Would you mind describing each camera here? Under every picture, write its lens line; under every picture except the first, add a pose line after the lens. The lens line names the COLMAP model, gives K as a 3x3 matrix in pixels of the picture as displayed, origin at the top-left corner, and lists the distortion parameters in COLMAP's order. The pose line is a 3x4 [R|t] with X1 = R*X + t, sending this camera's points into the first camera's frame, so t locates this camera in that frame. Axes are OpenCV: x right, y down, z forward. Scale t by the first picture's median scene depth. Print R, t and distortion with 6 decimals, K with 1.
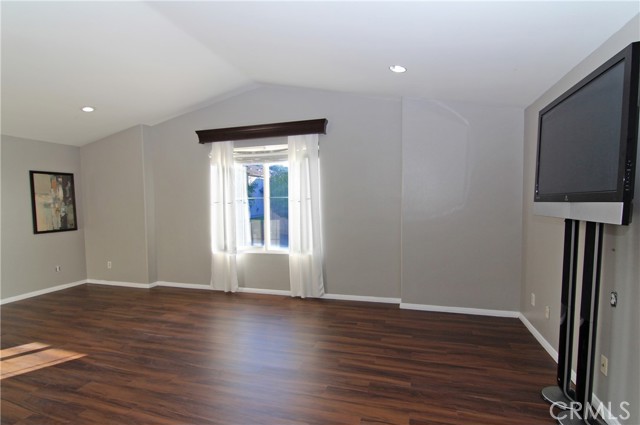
lens RADIAL K [[330.1, 0, 315.9], [0, 330.1, 221.6], [0, 0, 1]] dist [-0.000814, -0.013503]
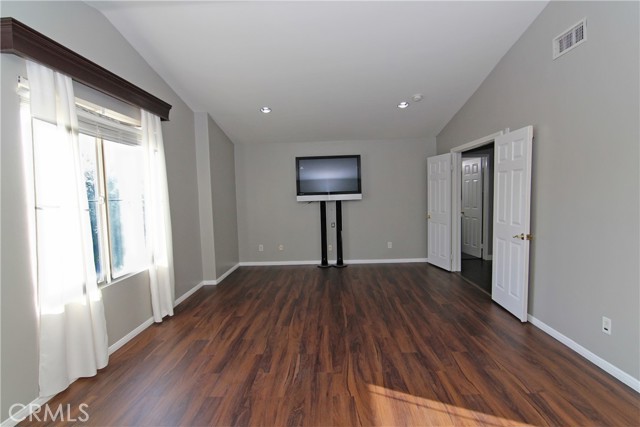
lens RADIAL K [[330.1, 0, 315.9], [0, 330.1, 222.6], [0, 0, 1]] dist [-0.000814, -0.013503]
pose [[-0.269028, -0.067826, 0.960741, -1.478115], [0.086115, 0.991828, 0.094135, -0.069687], [-0.959275, 0.108059, -0.260989, 1.367025]]
